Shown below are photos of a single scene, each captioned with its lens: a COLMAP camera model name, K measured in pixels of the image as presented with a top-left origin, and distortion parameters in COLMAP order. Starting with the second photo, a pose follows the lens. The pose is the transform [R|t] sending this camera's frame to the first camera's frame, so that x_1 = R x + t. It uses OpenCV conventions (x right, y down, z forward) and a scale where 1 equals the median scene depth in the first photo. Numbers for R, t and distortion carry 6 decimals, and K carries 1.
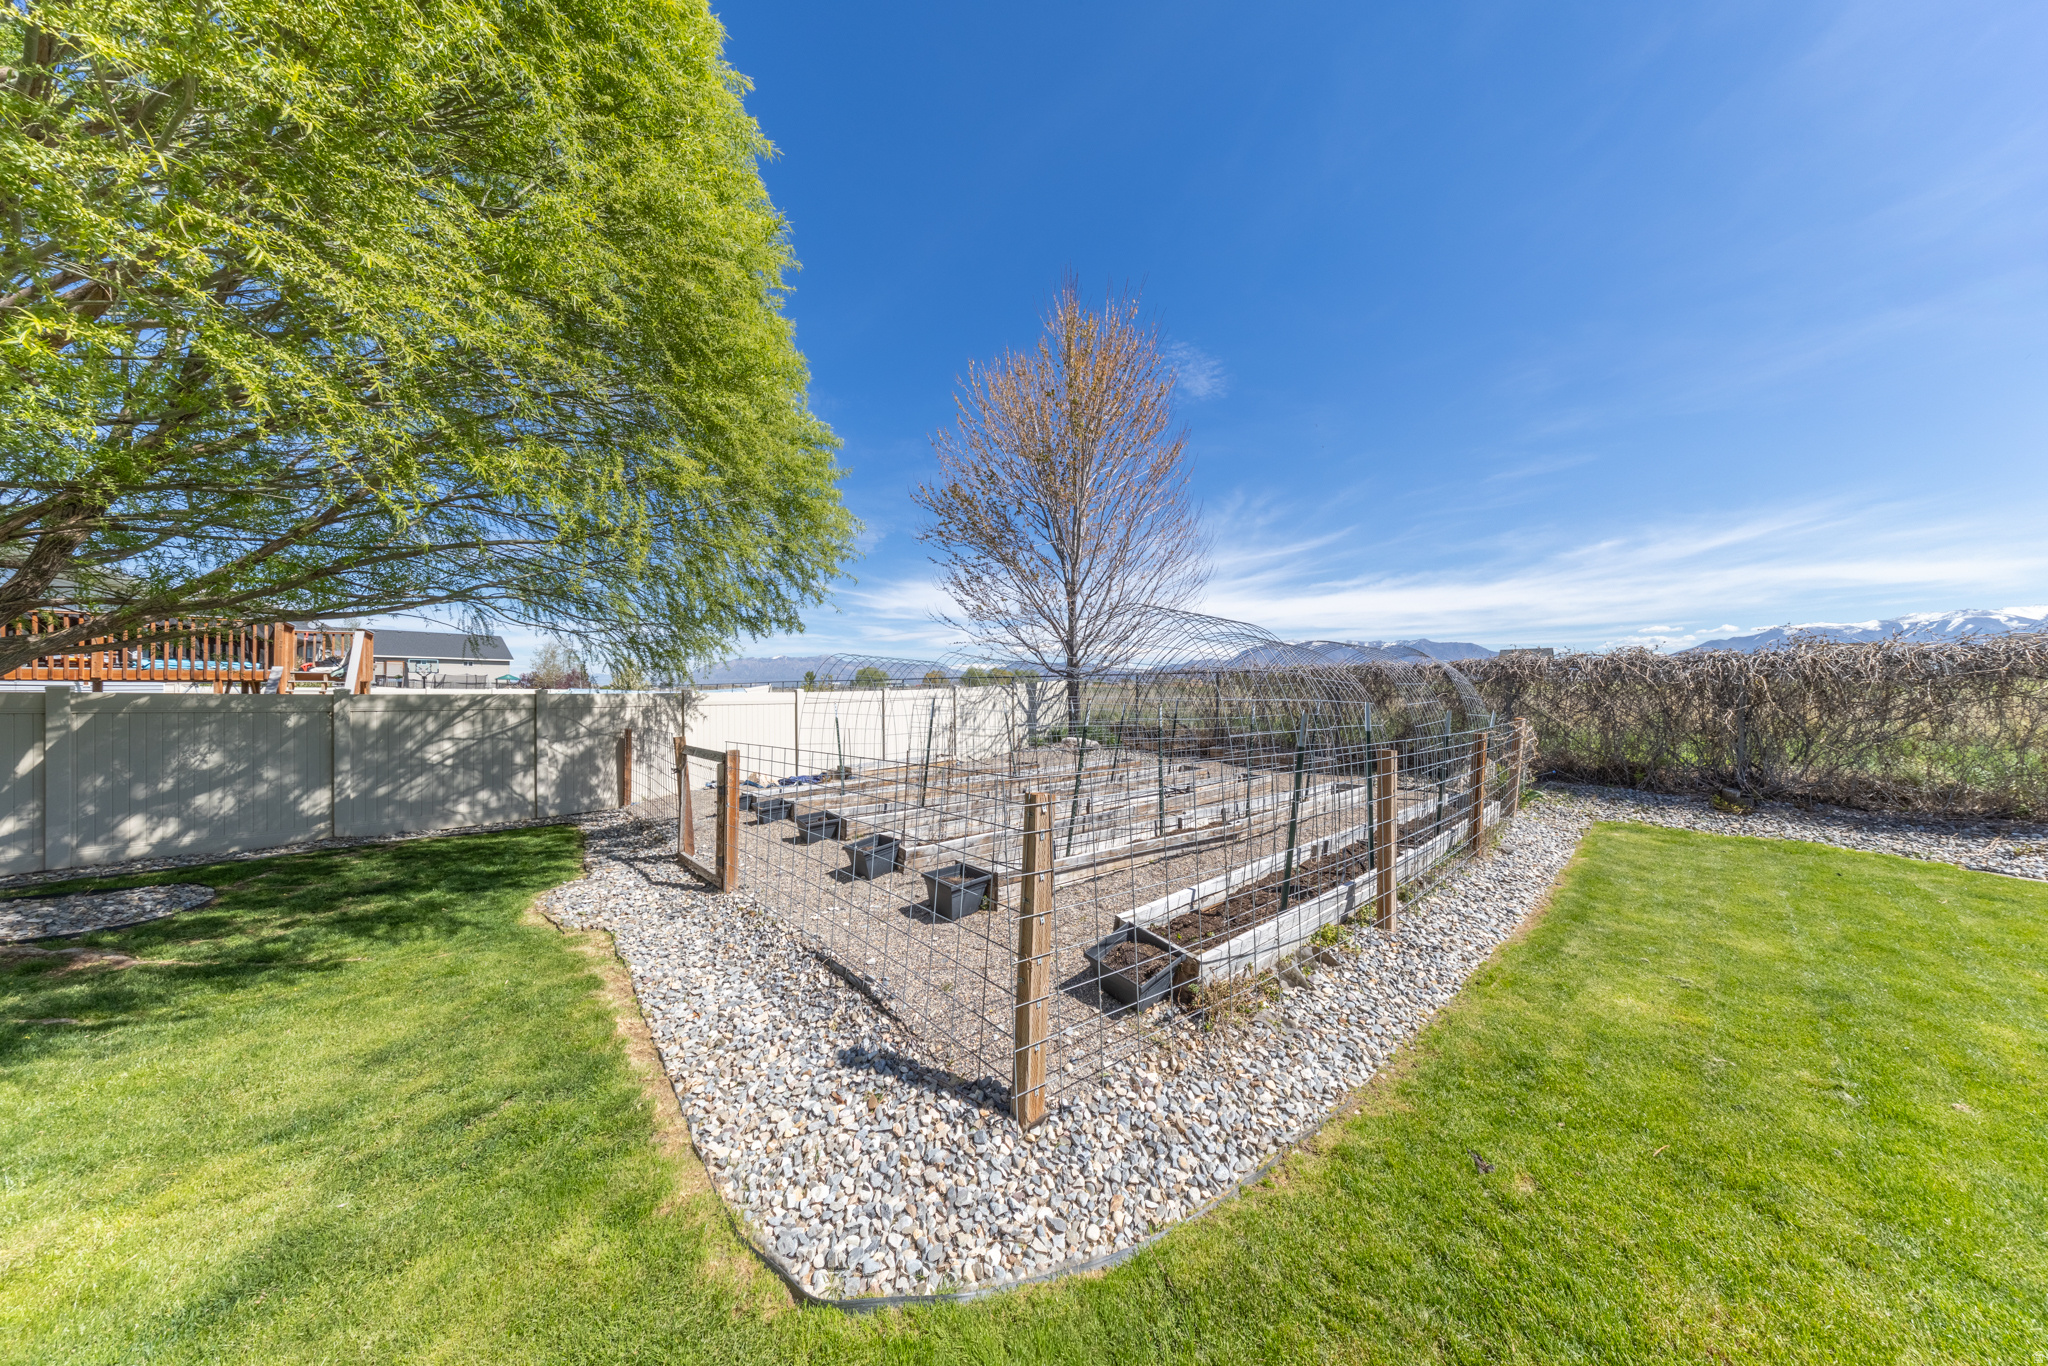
lens RADIAL K [[586.3, 0, 1034.7], [0, 586.3, 699.7], [0, 0, 1]] dist [-0.001612, -0.000206]
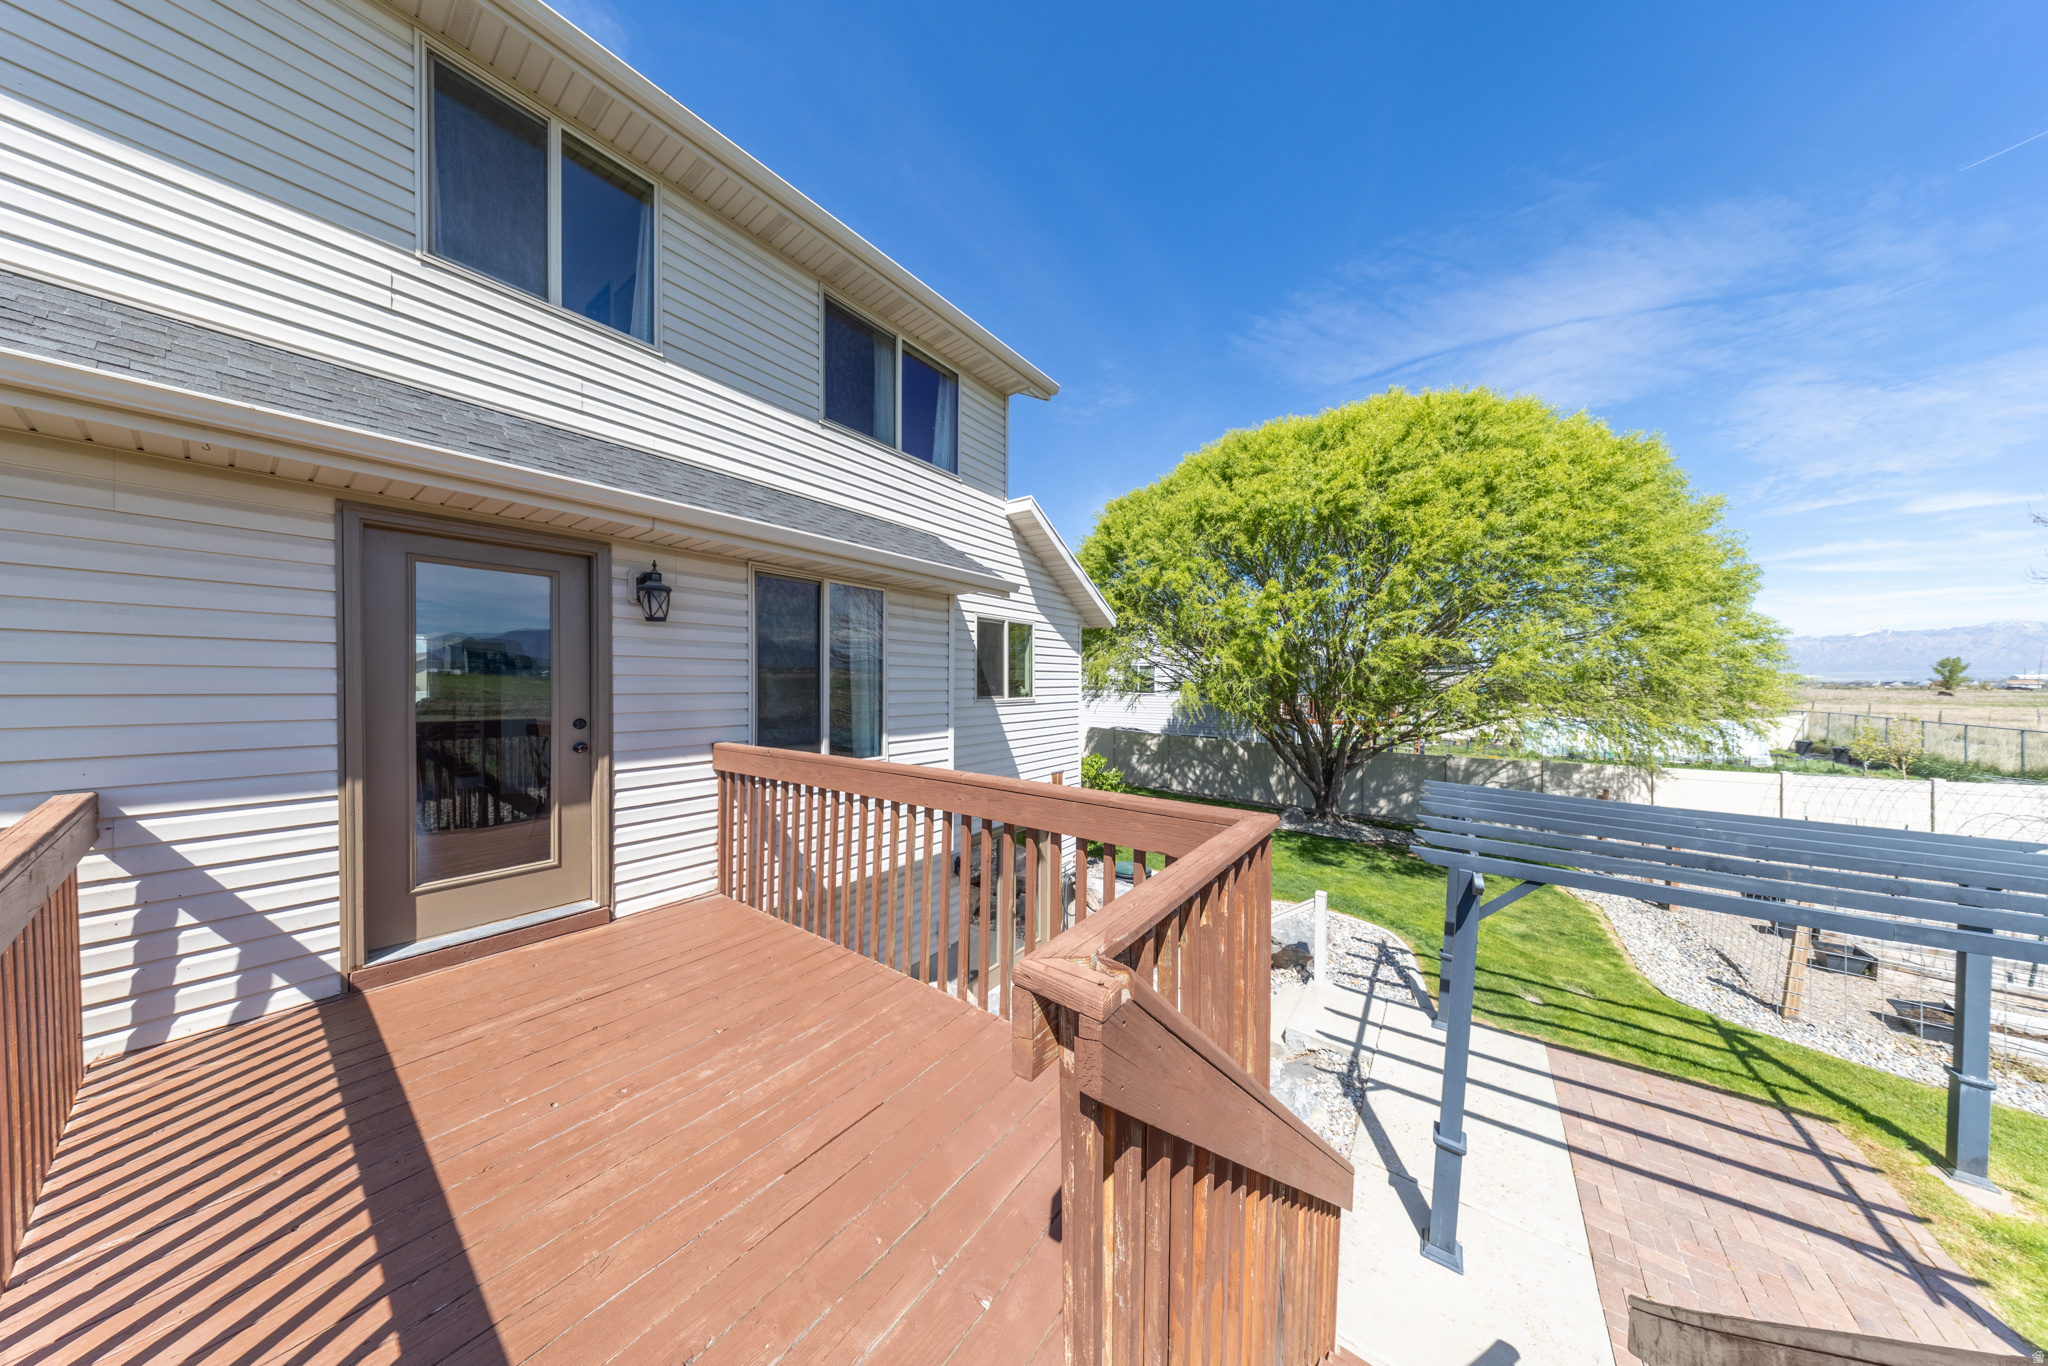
lens RADIAL K [[586.3, 0, 1040.5], [0, 586.3, 684.9], [0, 0, 1]] dist [-0.001612, -0.000206]
pose [[0.200919, -0.006674, -0.979585, 0.503268], [-0.013105, 0.999869, -0.009501, -0.192171], [0.979520, 0.014747, 0.200805, -0.755415]]
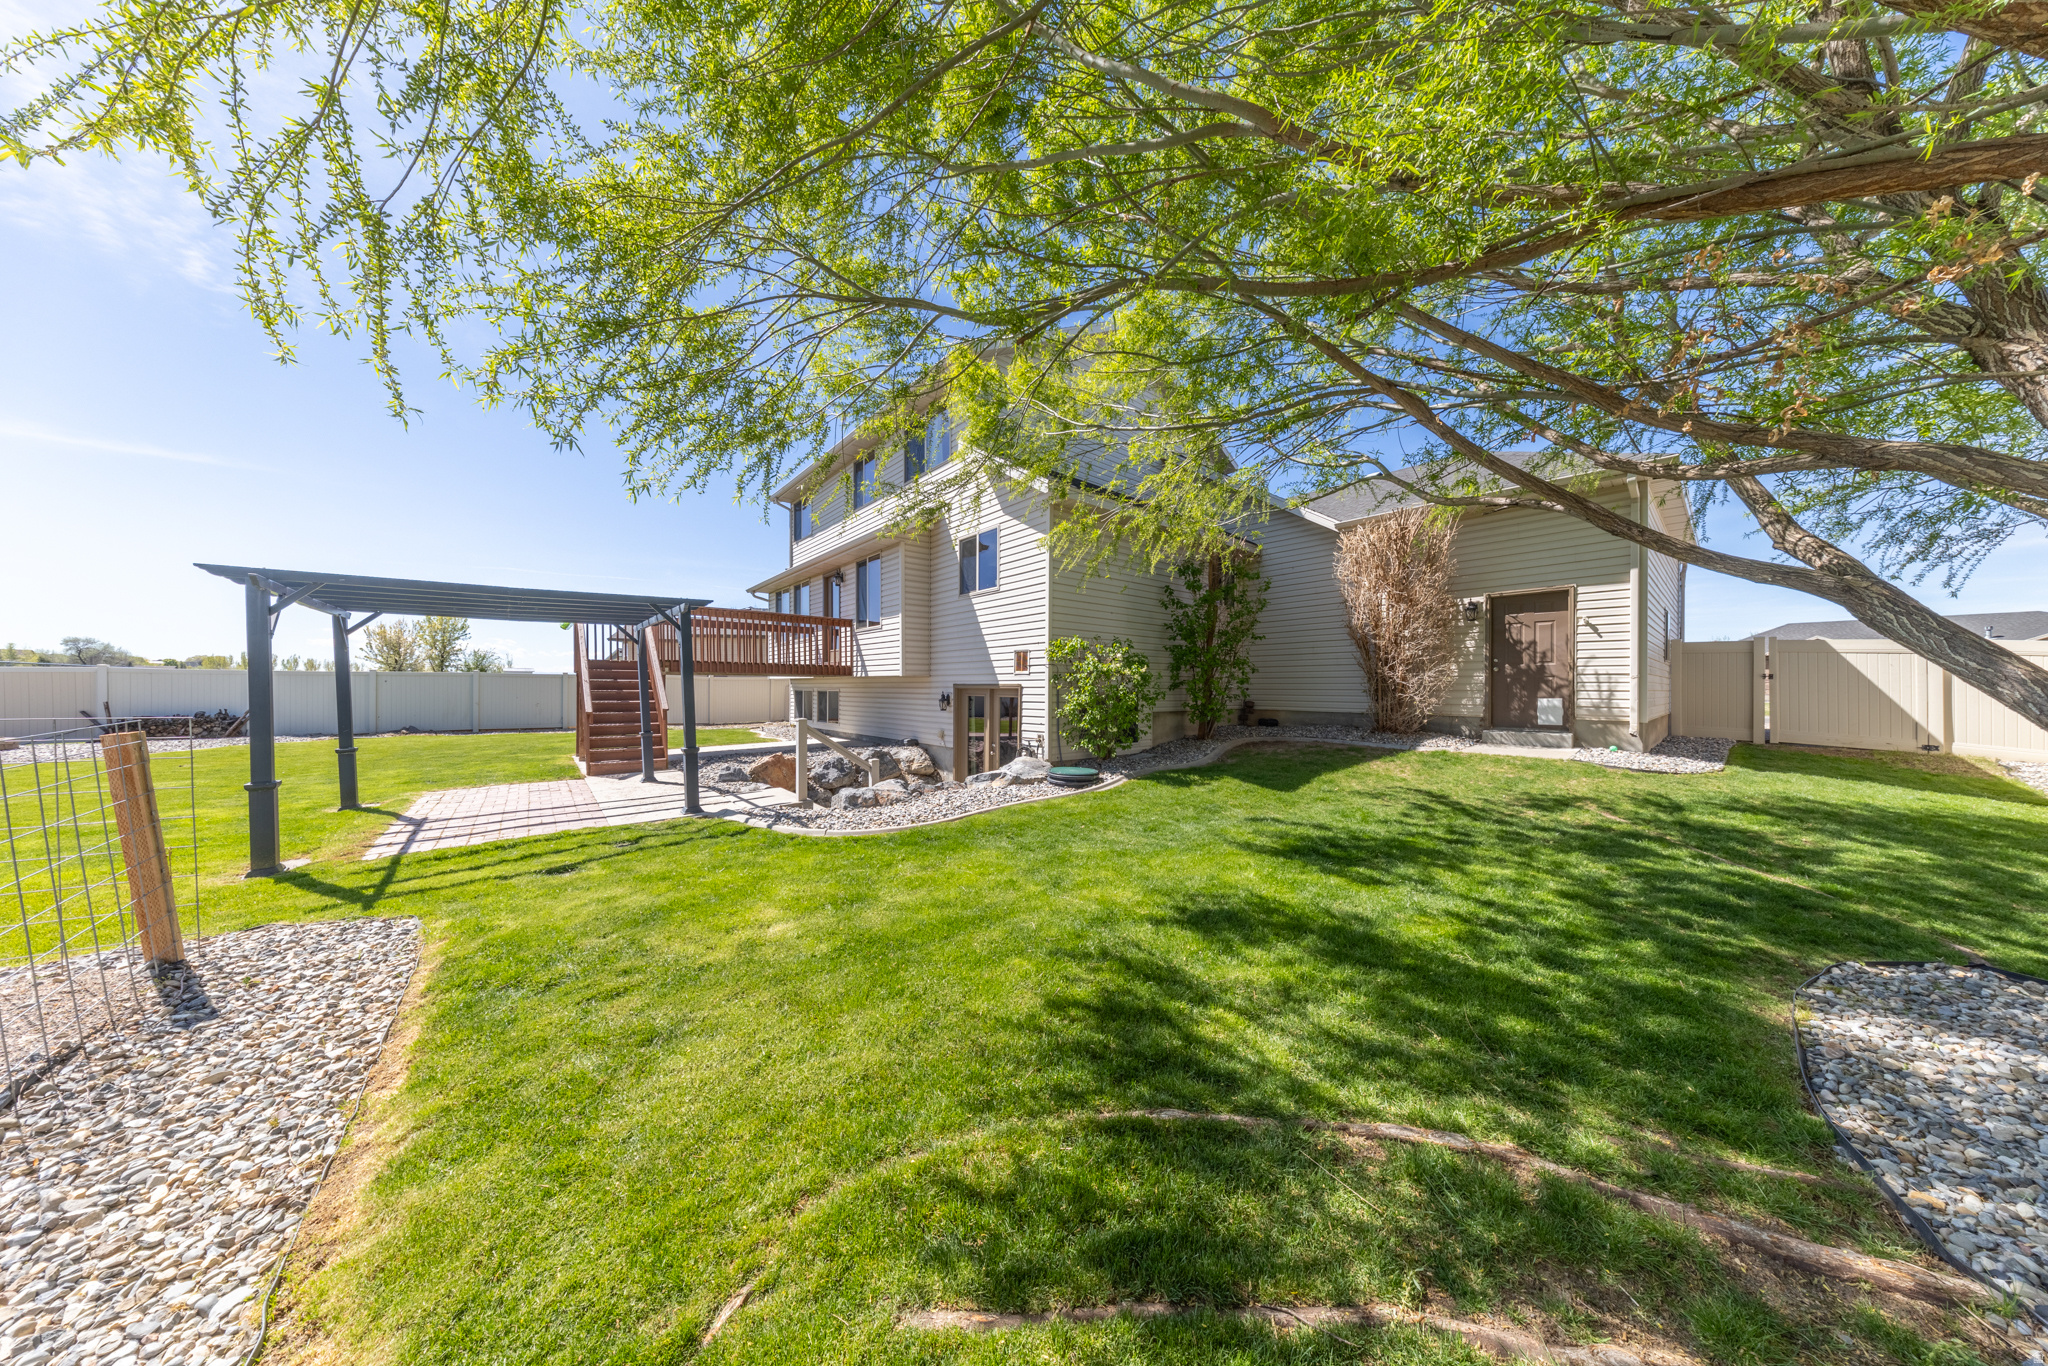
lens RADIAL K [[586.3, 0, 1015.1], [0, 586.3, 698.2], [0, 0, 1]] dist [-0.001612, -0.000206]
pose [[-0.997903, -0.014587, 0.063068, -0.563902], [-0.012586, 0.999408, 0.032010, 0.008459], [-0.063497, 0.031150, -0.997496, 0.631720]]
